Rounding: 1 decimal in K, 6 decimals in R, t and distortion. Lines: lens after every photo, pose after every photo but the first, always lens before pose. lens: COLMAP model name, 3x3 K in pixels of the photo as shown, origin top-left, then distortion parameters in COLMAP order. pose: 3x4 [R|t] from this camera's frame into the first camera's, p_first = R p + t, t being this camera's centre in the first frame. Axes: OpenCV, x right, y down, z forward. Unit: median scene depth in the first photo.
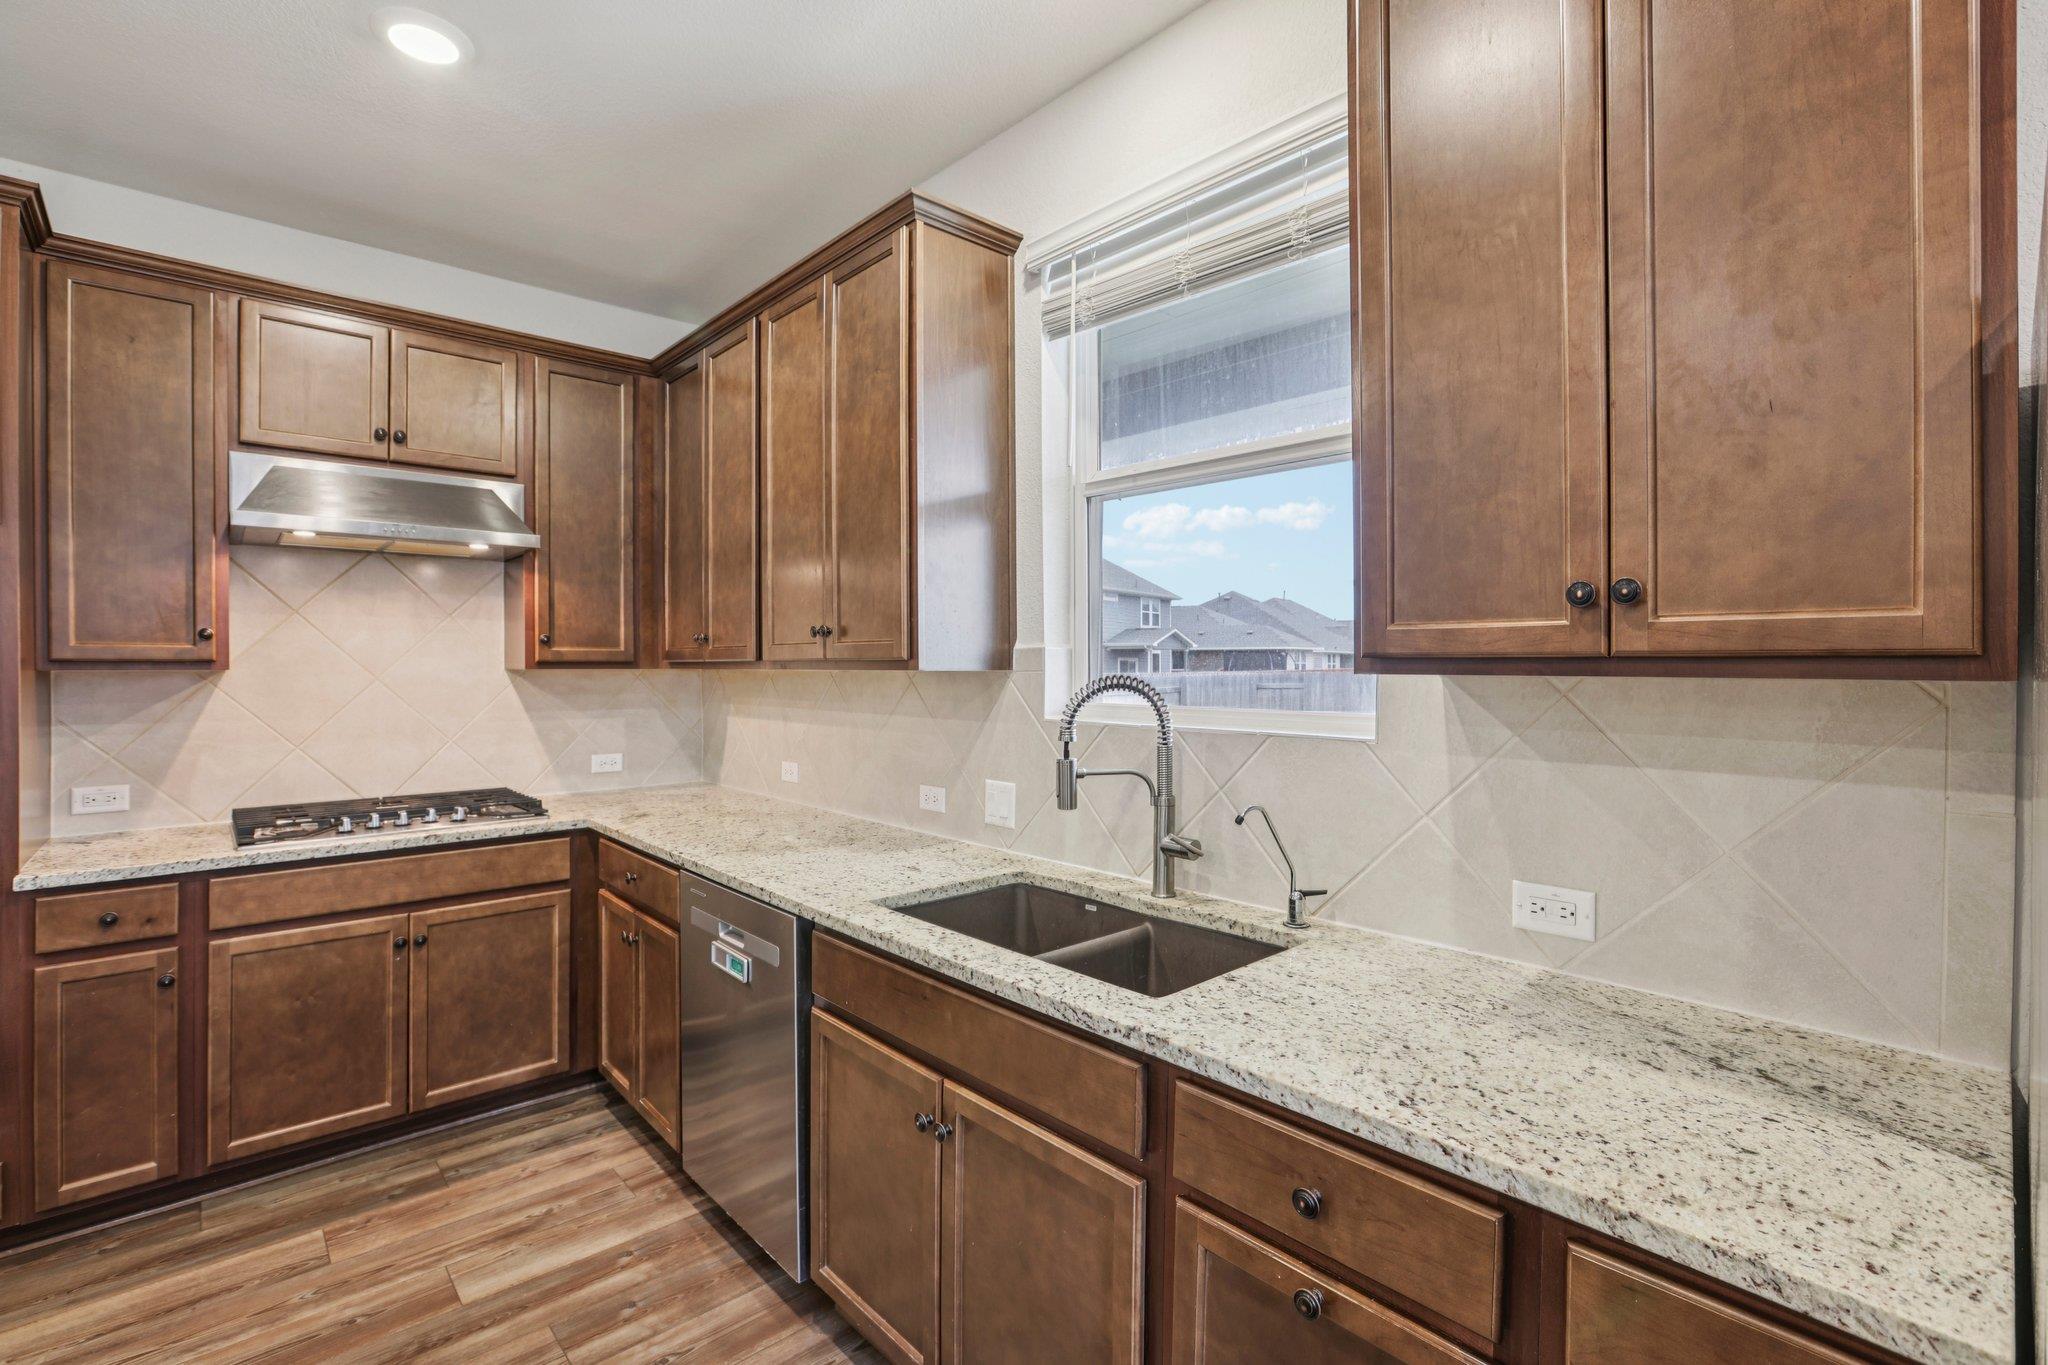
lens RADIAL K [[936.3, 0, 1017.7], [0, 936.3, 666.3], [0, 0, 1]] dist [-0.029258, 0.007914]
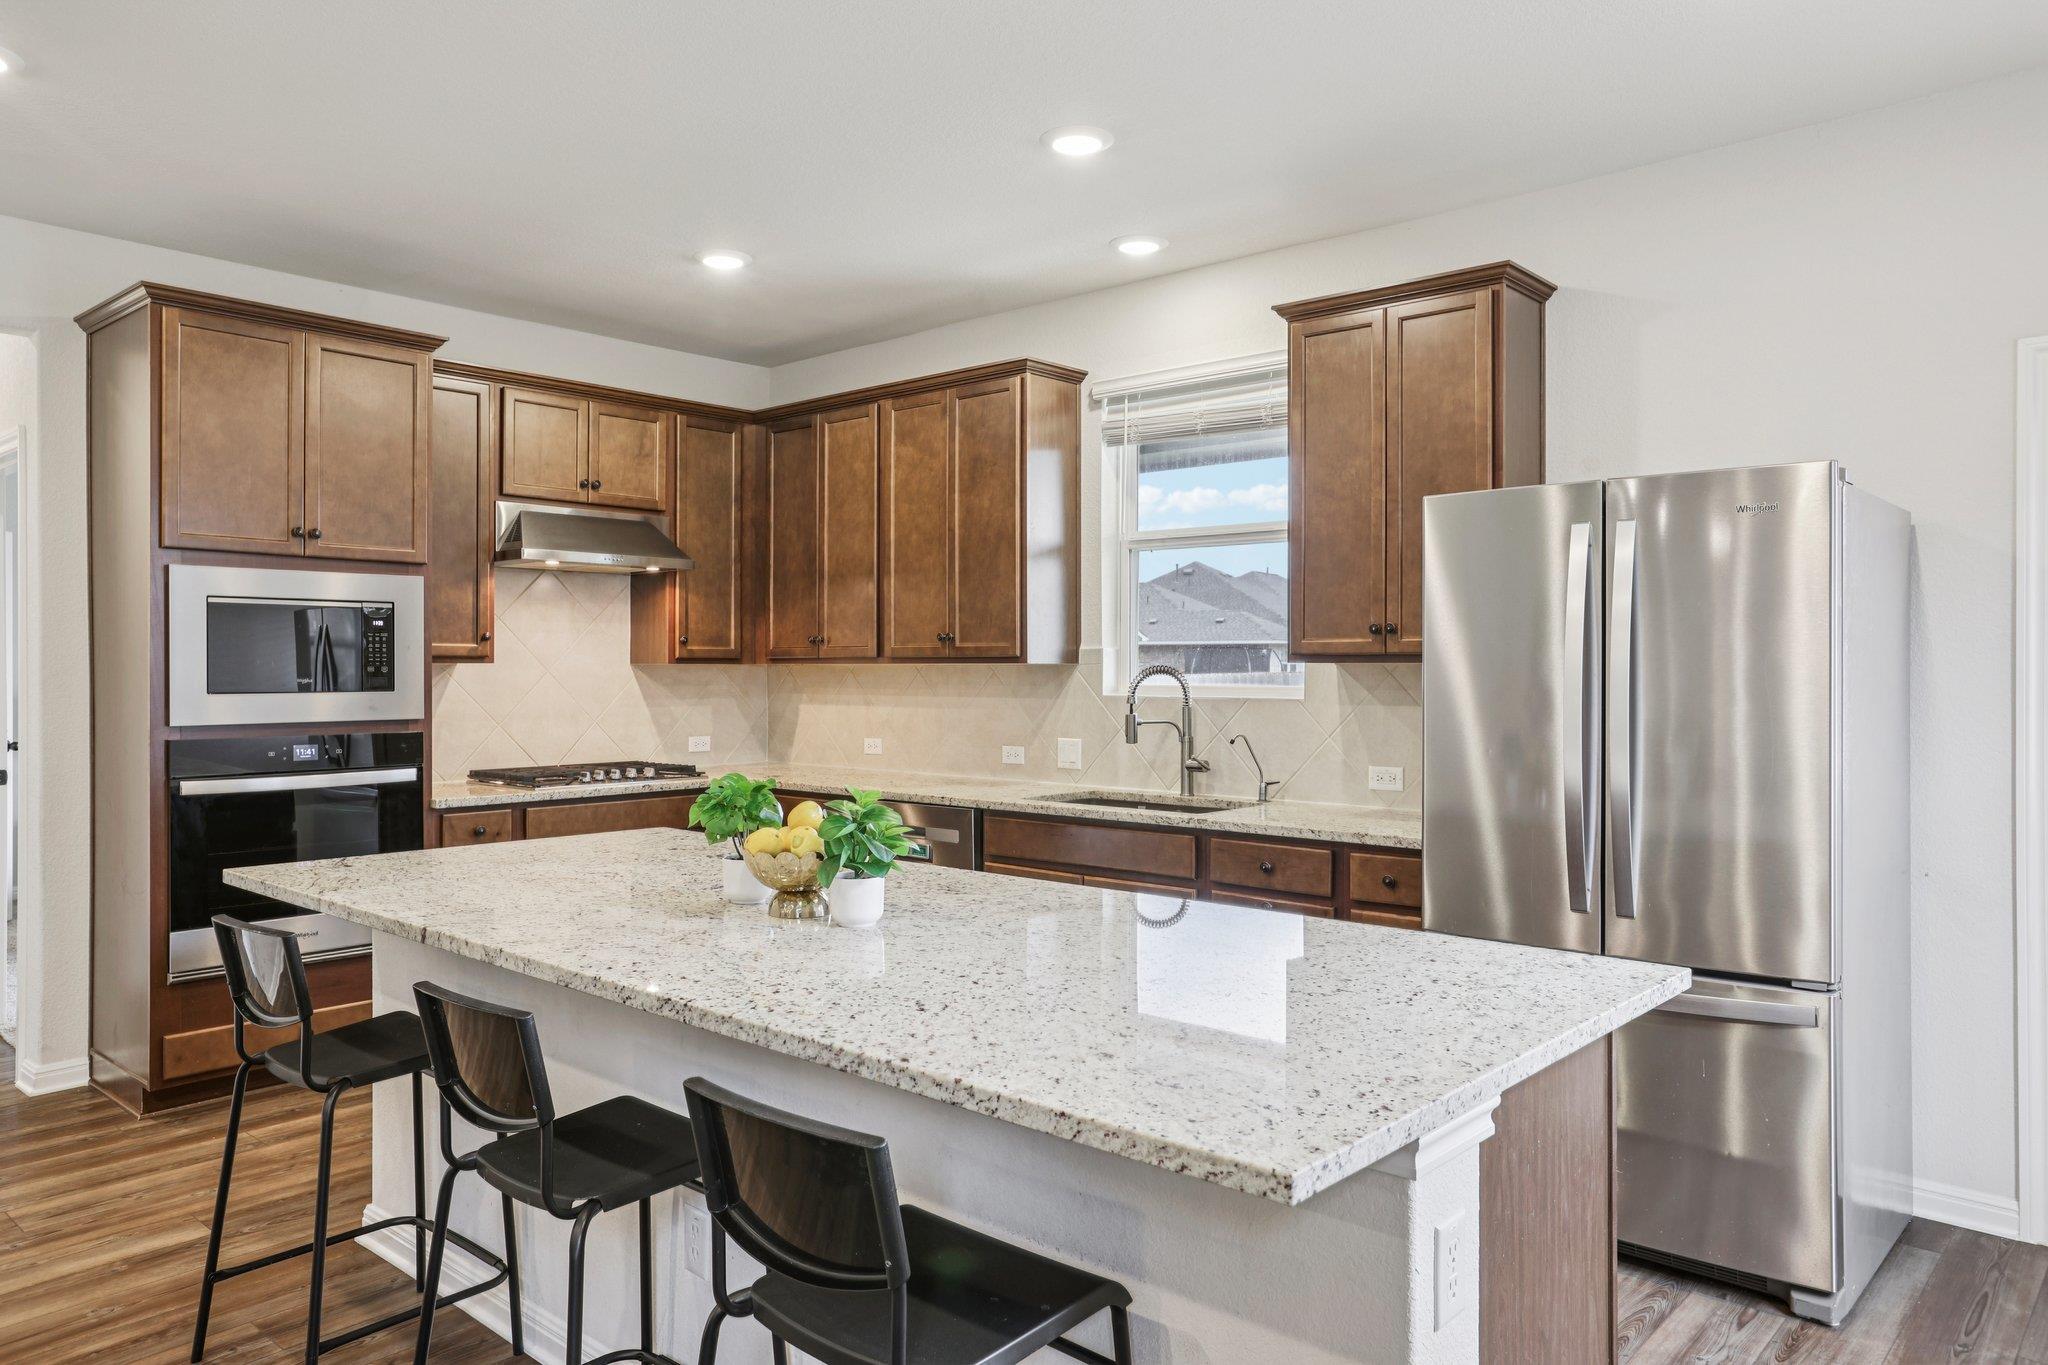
lens RADIAL K [[1364.1, 0, 1018.0], [0, 1364.1, 671.0], [0, 0, 1]] dist [0.001187, -0.012074]
pose [[0.995120, 0.000322, 0.098668, -0.301797], [-0.000455, 0.999999, 0.001323, 0.012868], [-0.098667, -0.001361, 0.995120, -1.096763]]
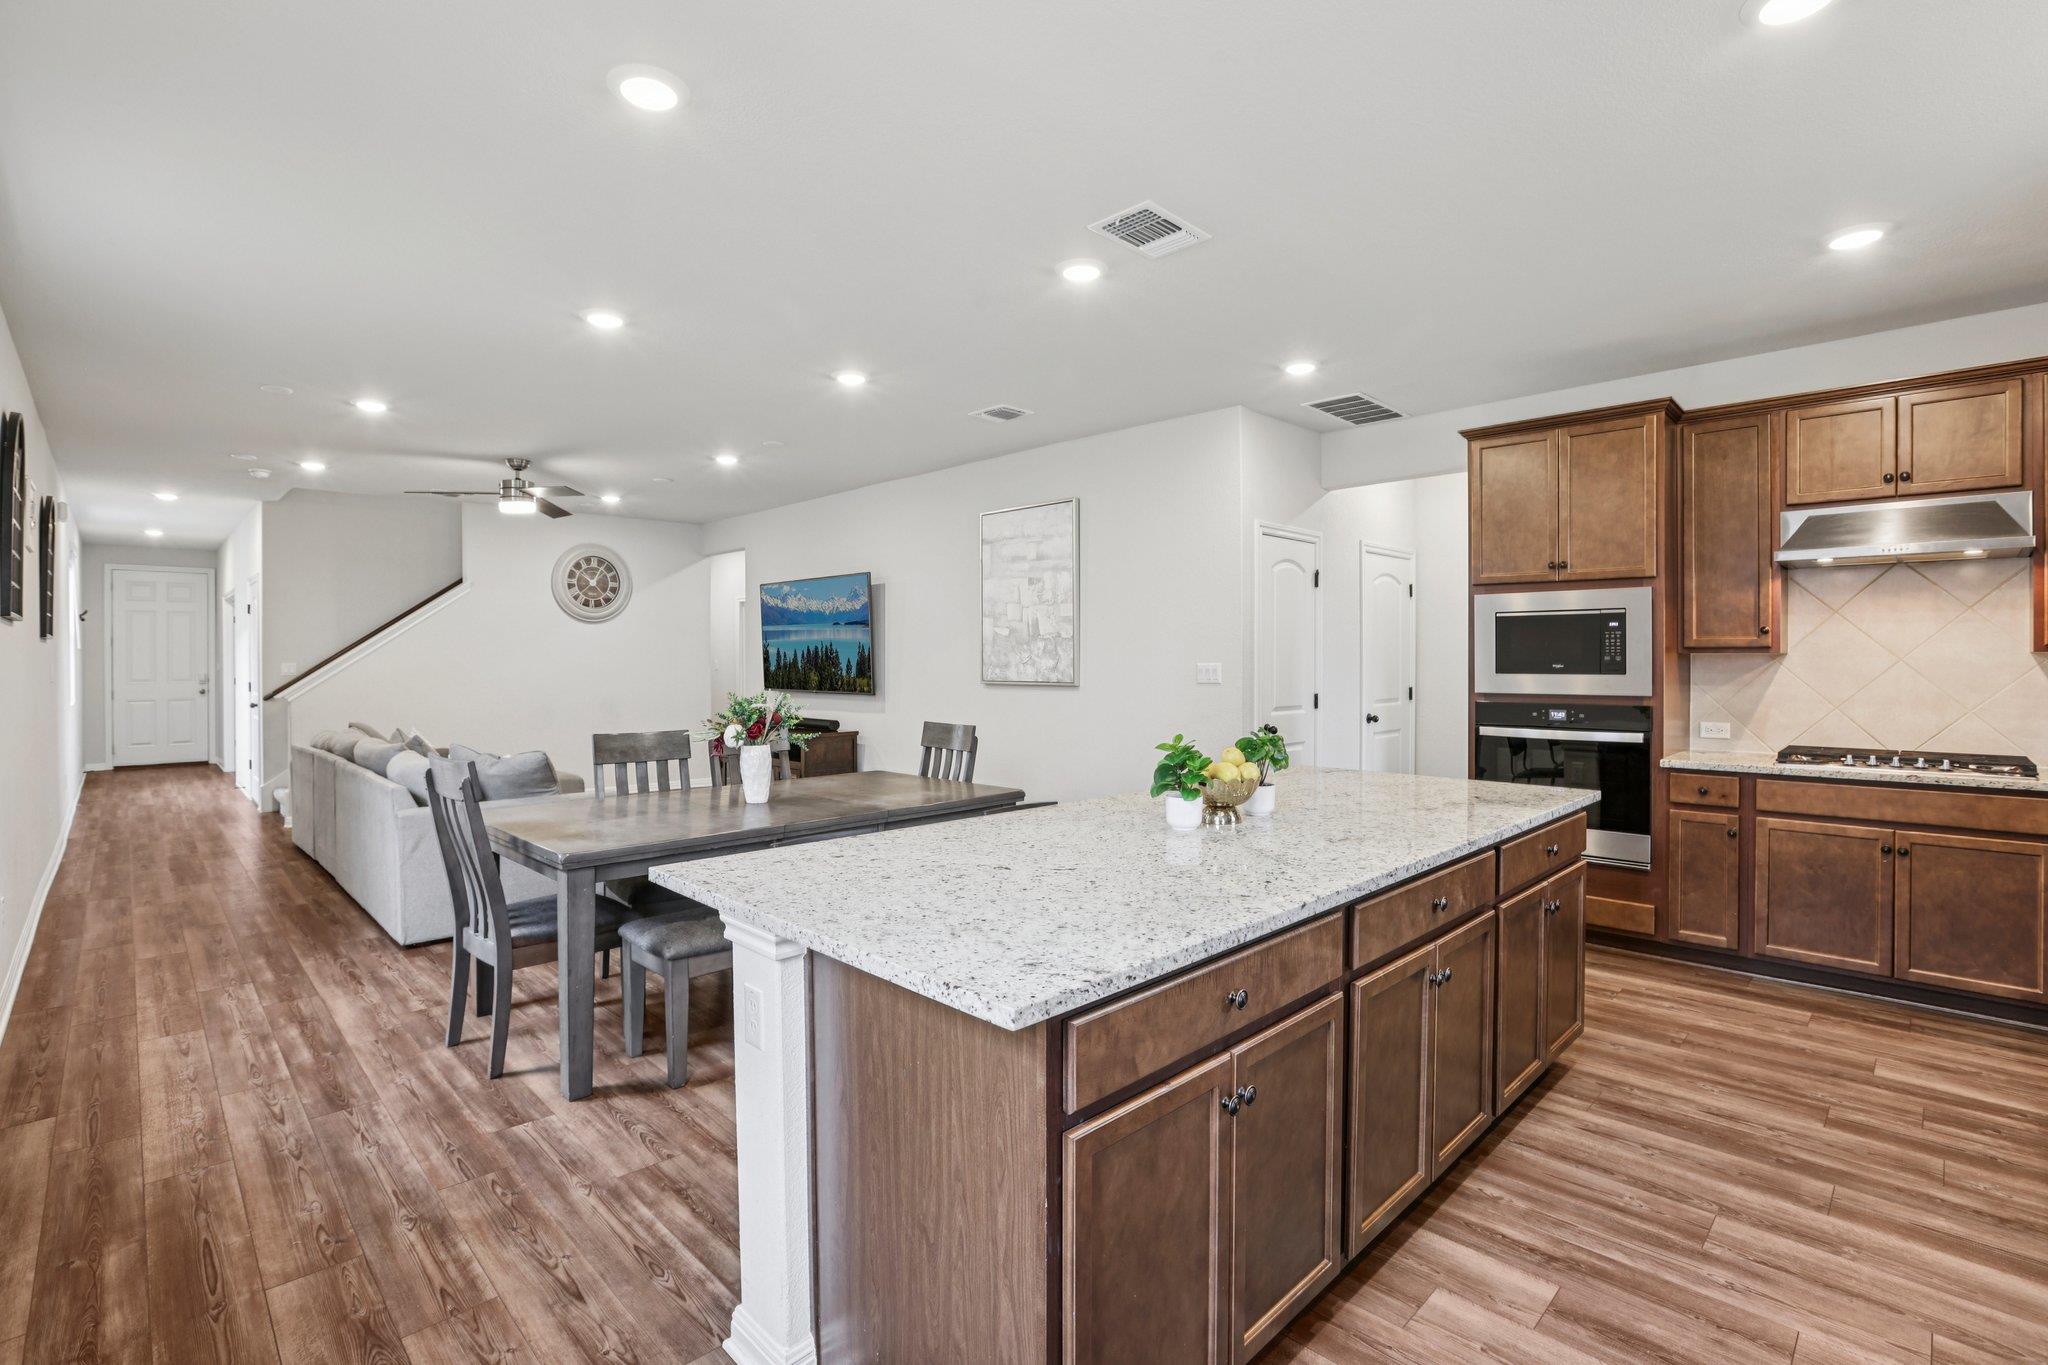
lens RADIAL K [[936.3, 0, 1039.4], [0, 936.3, 663.2], [0, 0, 1]] dist [-0.029258, 0.007914]
pose [[0.066524, 0.004161, -0.997776, 0.632404], [-0.001215, 0.999991, 0.004089, 0.017180], [0.997784, 0.000941, 0.066528, -0.365179]]
